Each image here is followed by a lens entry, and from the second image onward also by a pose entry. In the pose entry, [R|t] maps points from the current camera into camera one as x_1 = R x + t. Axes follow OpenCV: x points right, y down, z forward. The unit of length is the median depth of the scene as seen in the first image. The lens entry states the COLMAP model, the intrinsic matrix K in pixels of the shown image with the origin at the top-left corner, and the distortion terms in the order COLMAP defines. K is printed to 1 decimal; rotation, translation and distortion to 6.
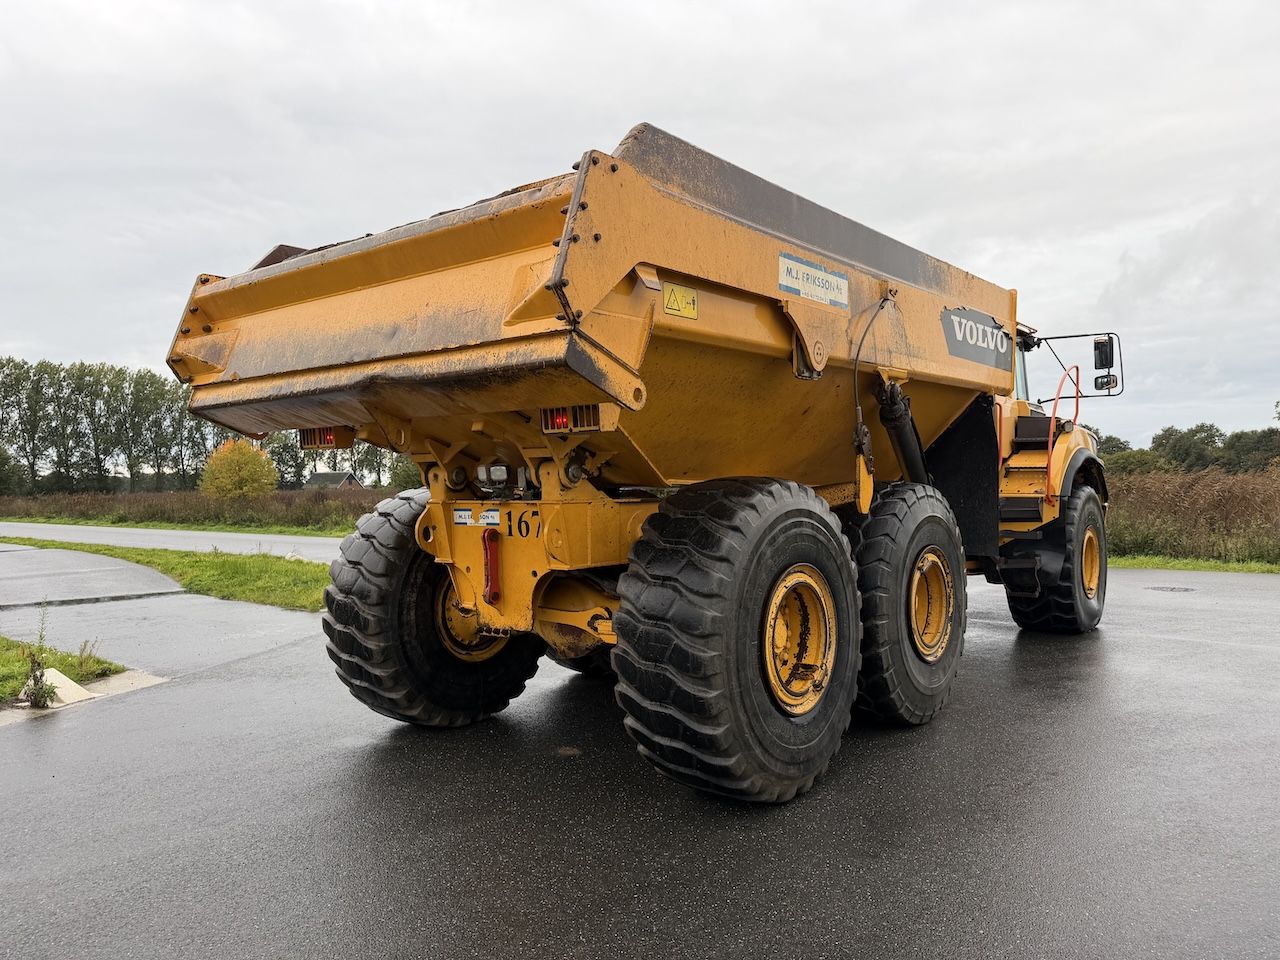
lens RADIAL K [[888.3, 0, 640.0], [0, 888.3, 480.0], [0, 0, 1]] dist [0.193070, -0.344228]
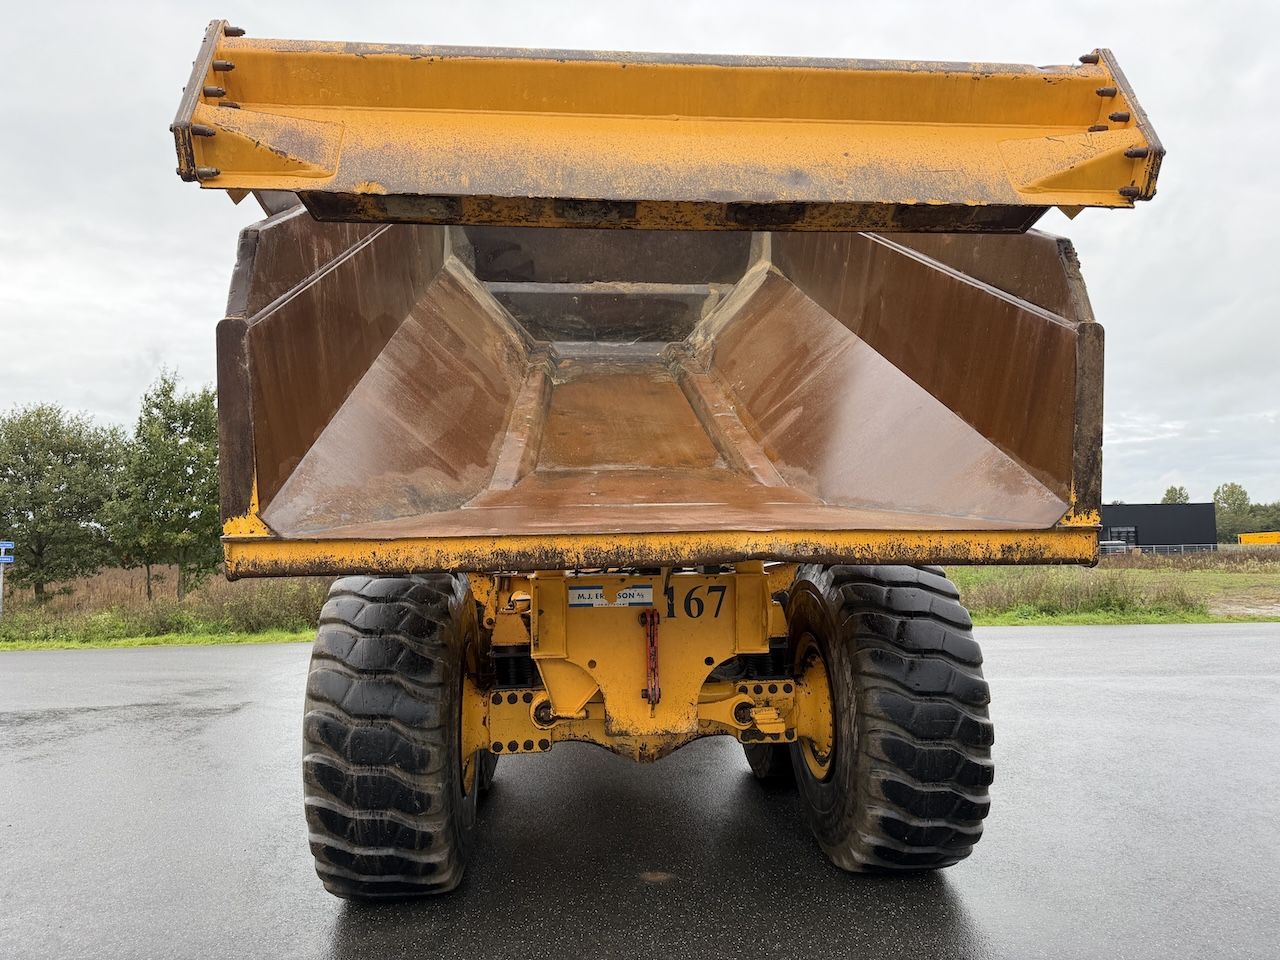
lens RADIAL K [[888.3, 0, 640.0], [0, 888.3, 480.0], [0, 0, 1]] dist [0.193070, -0.344228]
pose [[0.731068, 0.048904, 0.680549, -0.736170], [0.000473, 0.997392, -0.072179, -0.004959], [-0.682304, 0.053090, 0.729138, 0.402792]]
